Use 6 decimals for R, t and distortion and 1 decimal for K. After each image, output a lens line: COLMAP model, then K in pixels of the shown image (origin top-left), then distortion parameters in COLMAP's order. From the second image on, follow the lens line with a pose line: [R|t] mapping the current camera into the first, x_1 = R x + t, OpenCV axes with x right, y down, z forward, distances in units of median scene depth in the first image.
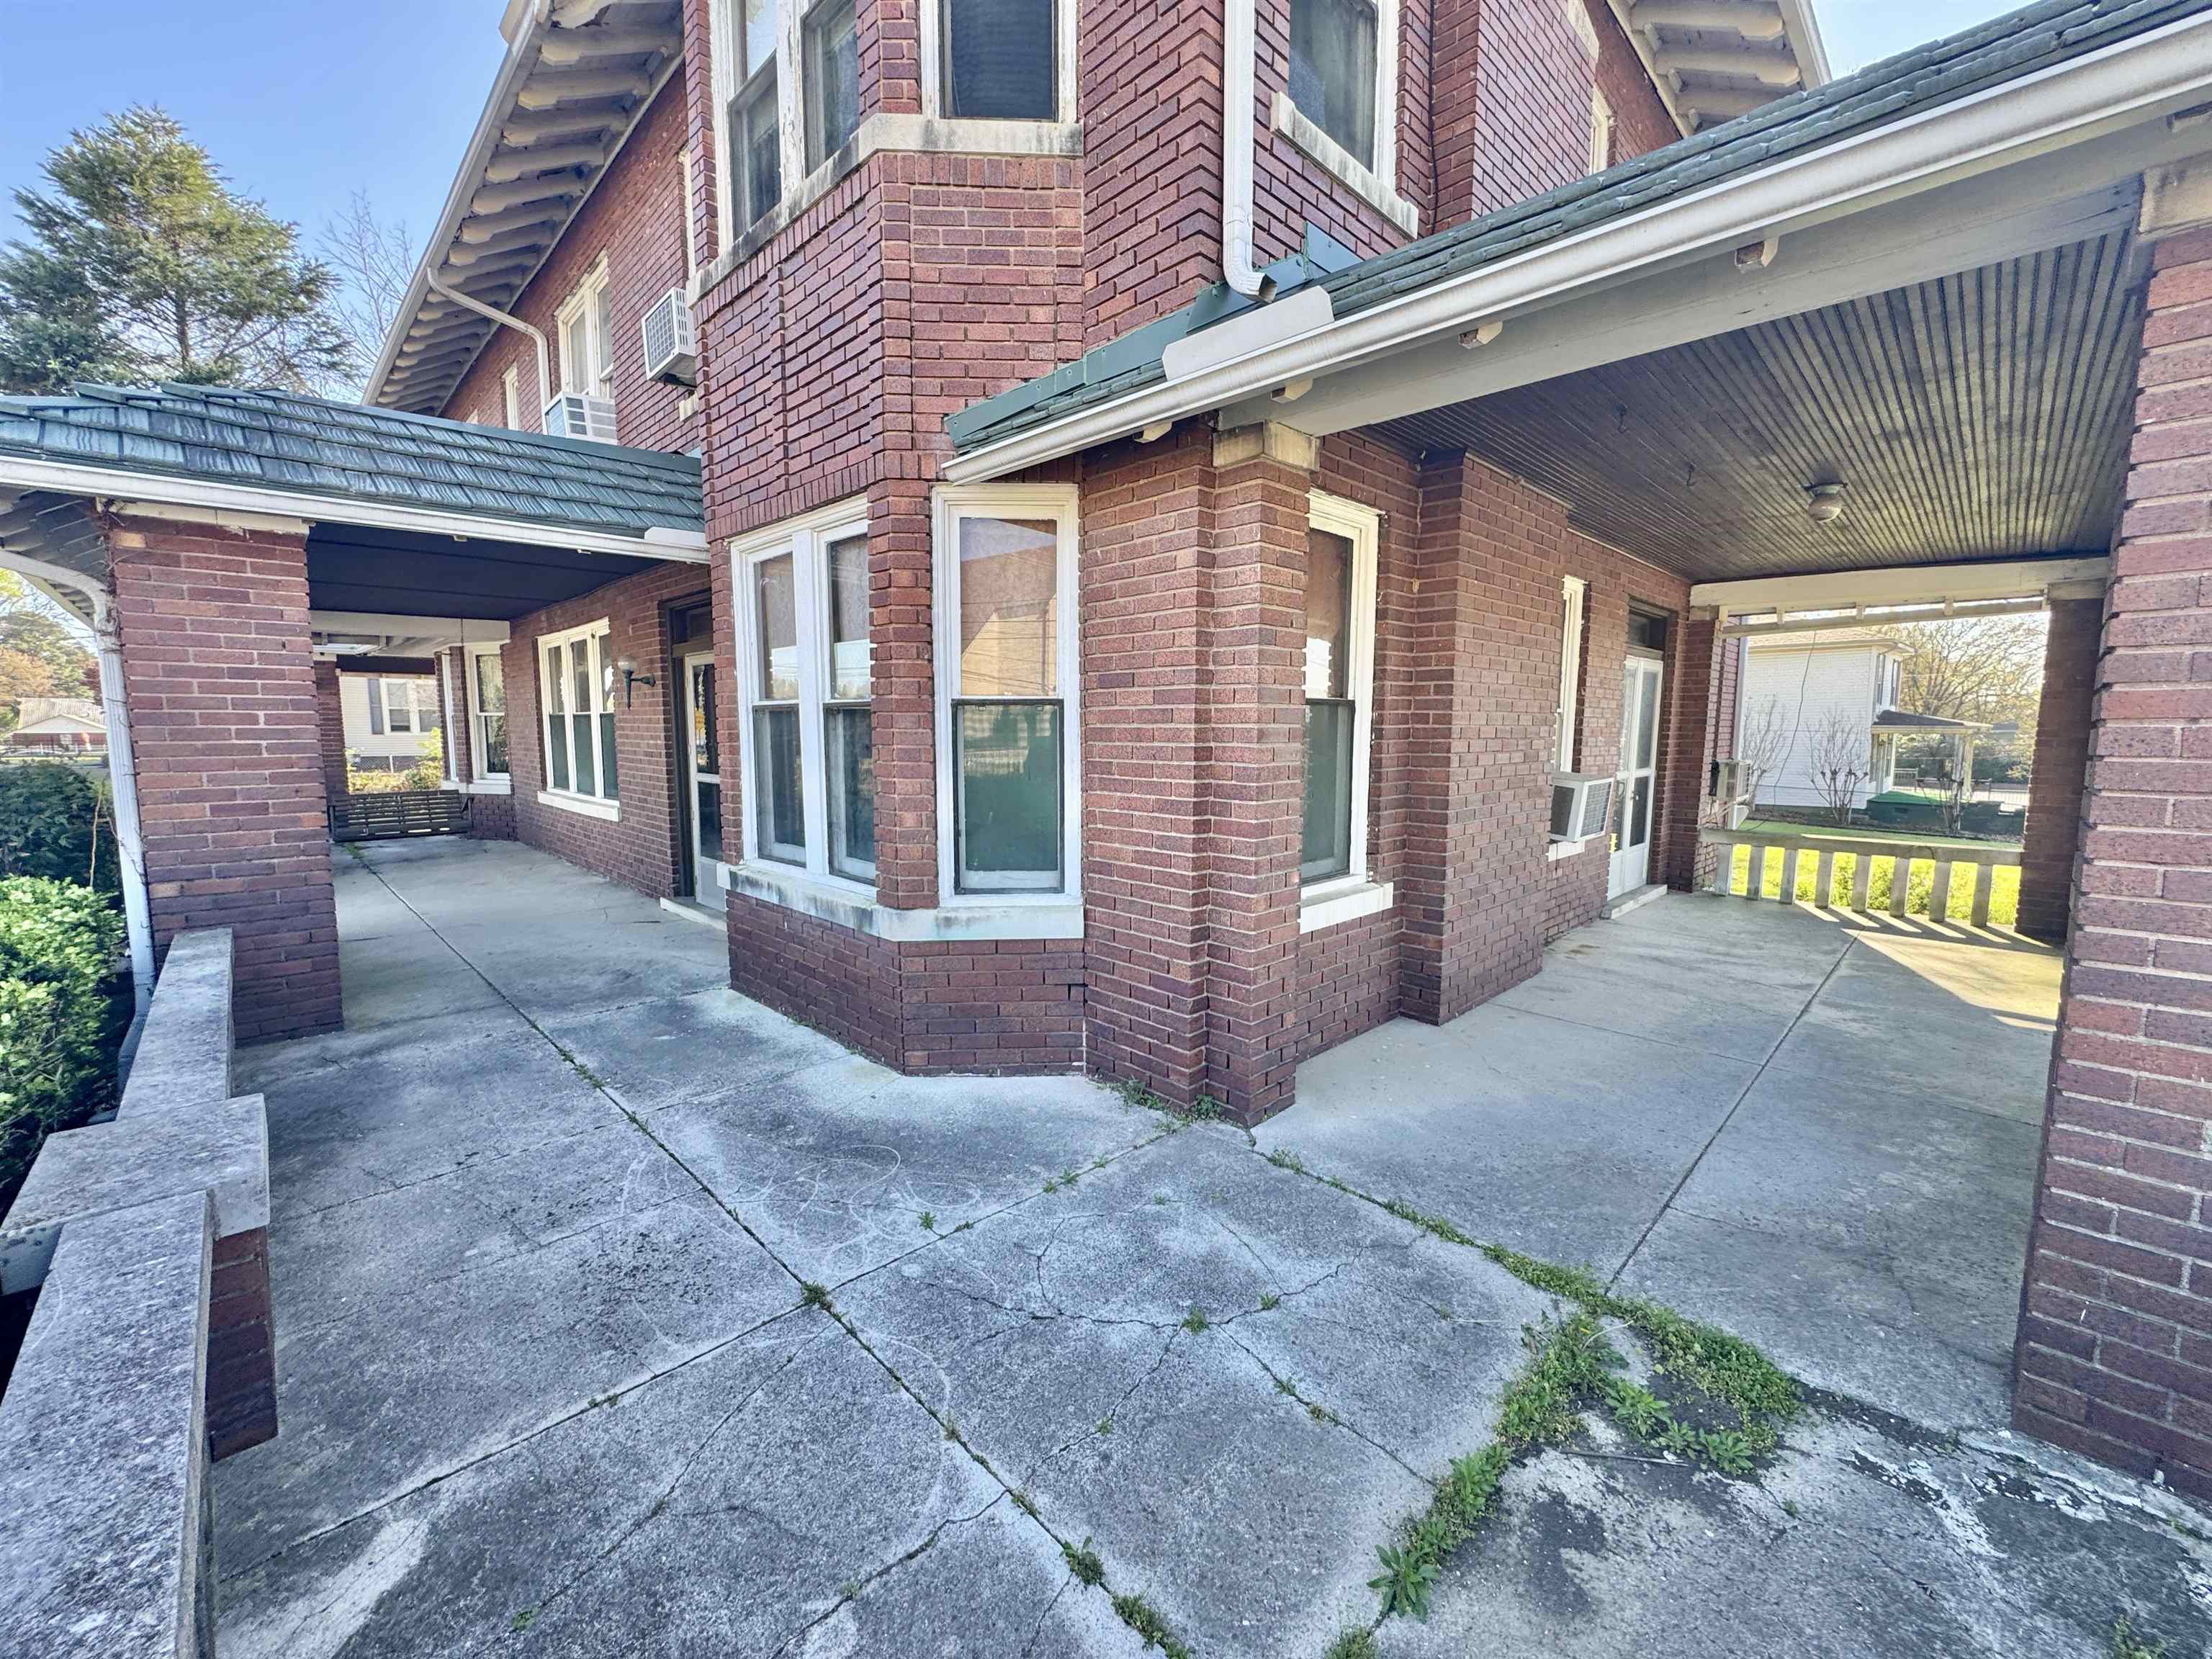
lens RADIAL K [[889.2, 0, 1113.7], [0, 889.2, 824.2], [0, 0, 1]] dist [-0.009469, 0.000278]
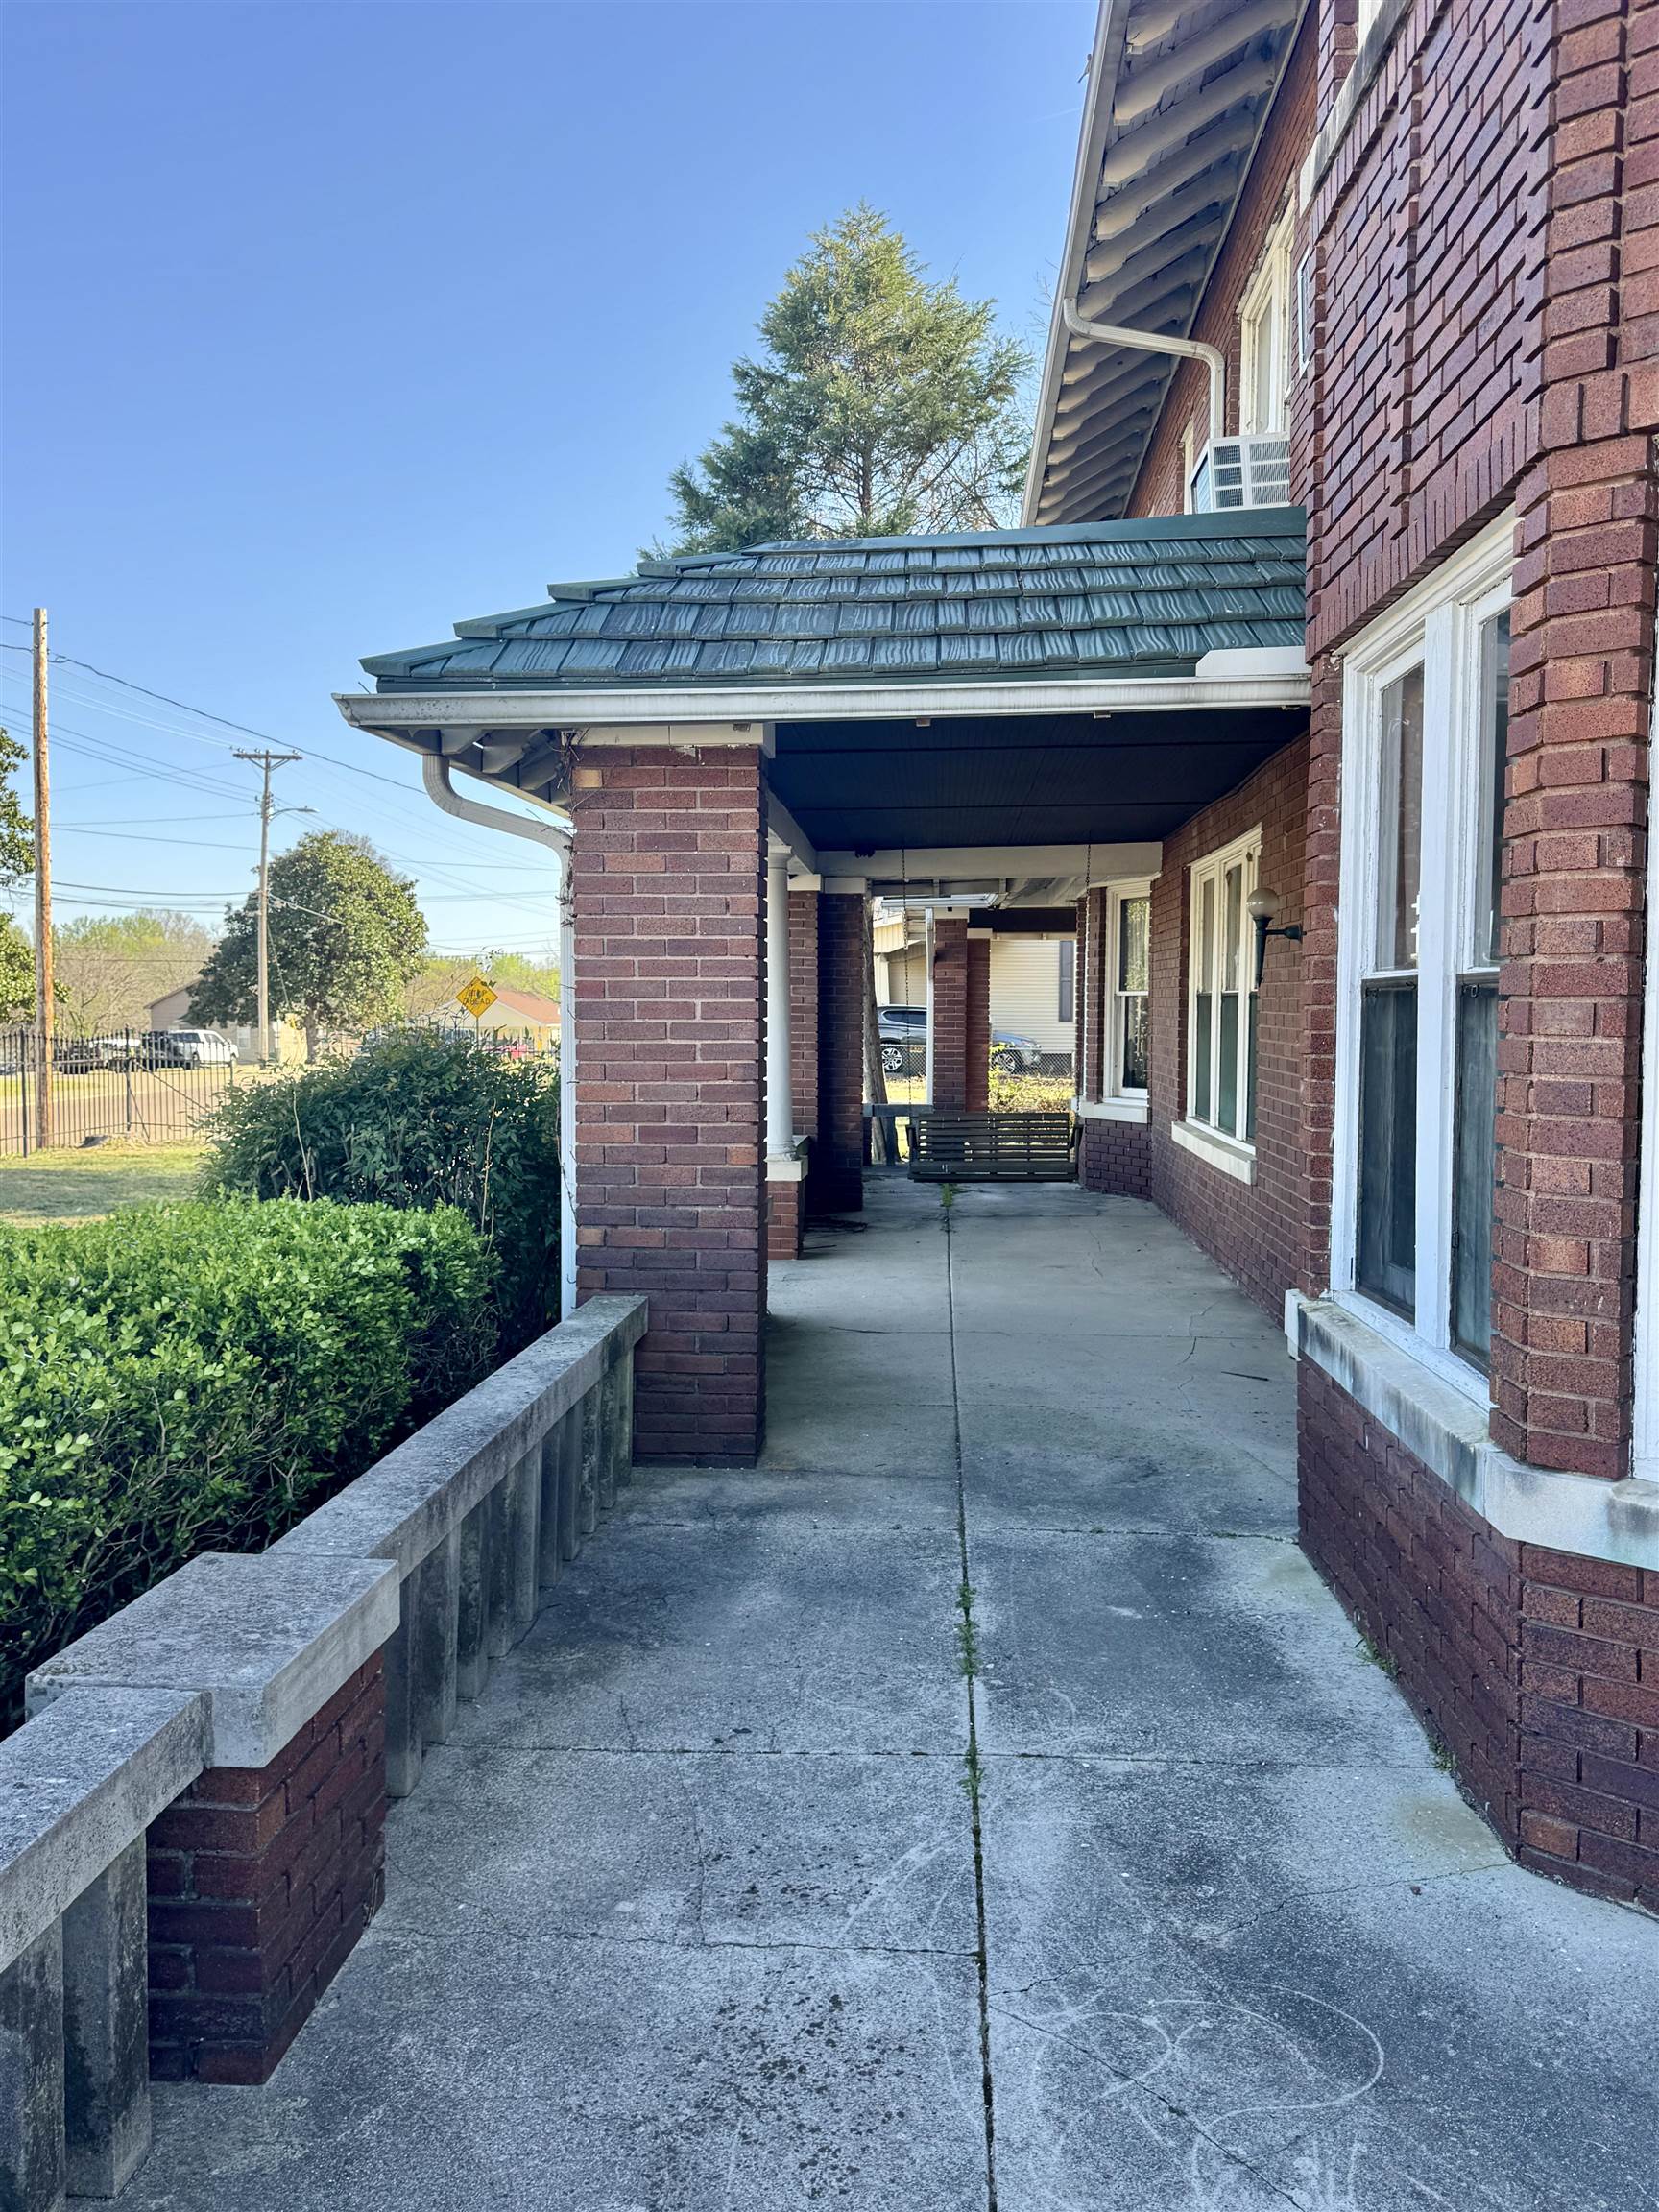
lens RADIAL K [[1675.9, 0, 813.2], [0, 1675.9, 1113.7], [0, 0, 1]] dist [0.058097, -0.084572]
pose [[0.648982, 0.046044, -0.759409, 0.109415], [-0.080564, 0.996714, -0.008416, -0.027870], [0.756526, 0.066643, 0.650559, 0.169122]]
